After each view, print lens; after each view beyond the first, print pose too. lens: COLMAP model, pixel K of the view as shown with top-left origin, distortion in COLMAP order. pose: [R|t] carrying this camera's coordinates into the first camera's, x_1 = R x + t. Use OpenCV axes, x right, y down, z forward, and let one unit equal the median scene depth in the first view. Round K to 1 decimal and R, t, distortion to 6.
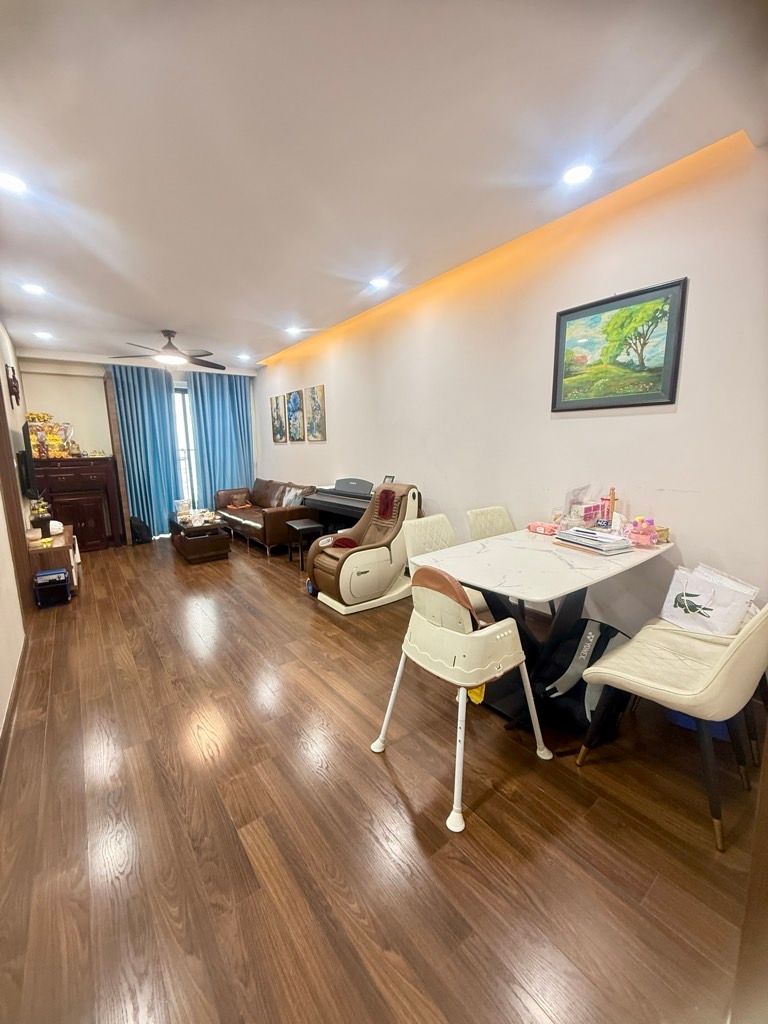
lens RADIAL K [[409.5, 0, 384.0], [0, 409.5, 512.0], [0, 0, 1]] dist [0.000645, 0.000480]
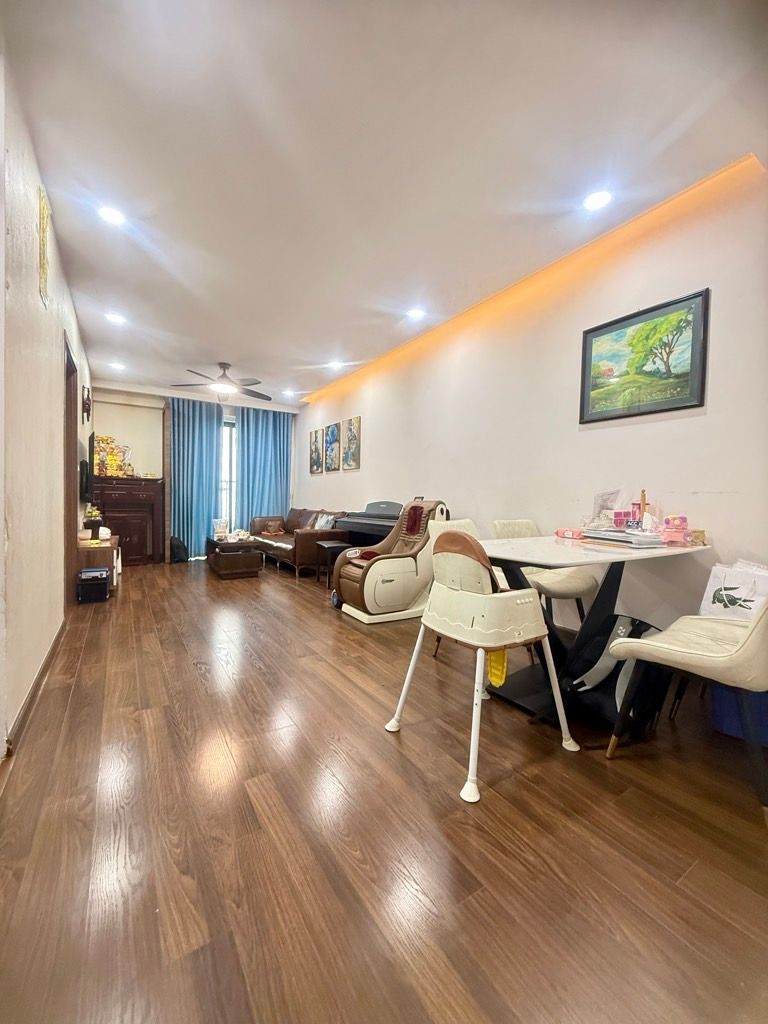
lens RADIAL K [[409.5, 0, 384.0], [0, 409.5, 512.0], [0, 0, 1]] dist [0.000645, 0.000480]
pose [[0.995995, 0.038636, -0.080626, 0.016950], [-0.049087, 0.990039, -0.131962, 0.145798], [0.074724, 0.135392, 0.987970, -0.015297]]
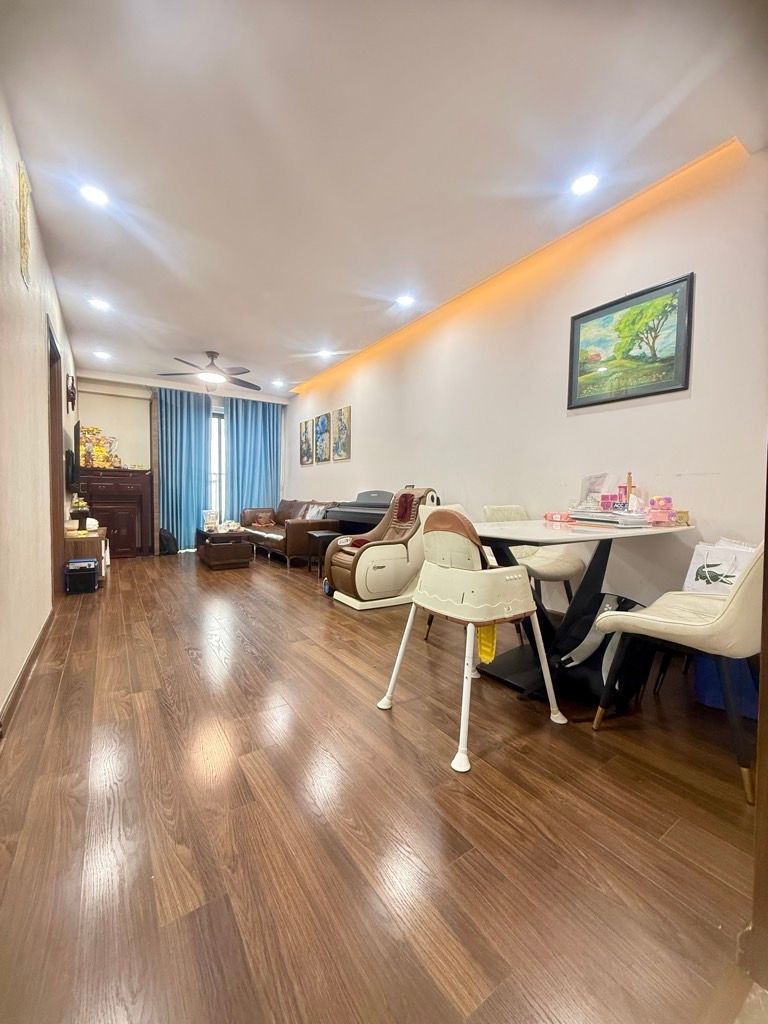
lens RADIAL K [[409.5, 0, 384.0], [0, 409.5, 512.0], [0, 0, 1]] dist [0.000645, 0.000480]
pose [[0.997770, 0.032396, -0.058360, 0.018892], [-0.039182, 0.992100, -0.119174, 0.169699], [0.054038, 0.121195, 0.991157, -0.016166]]
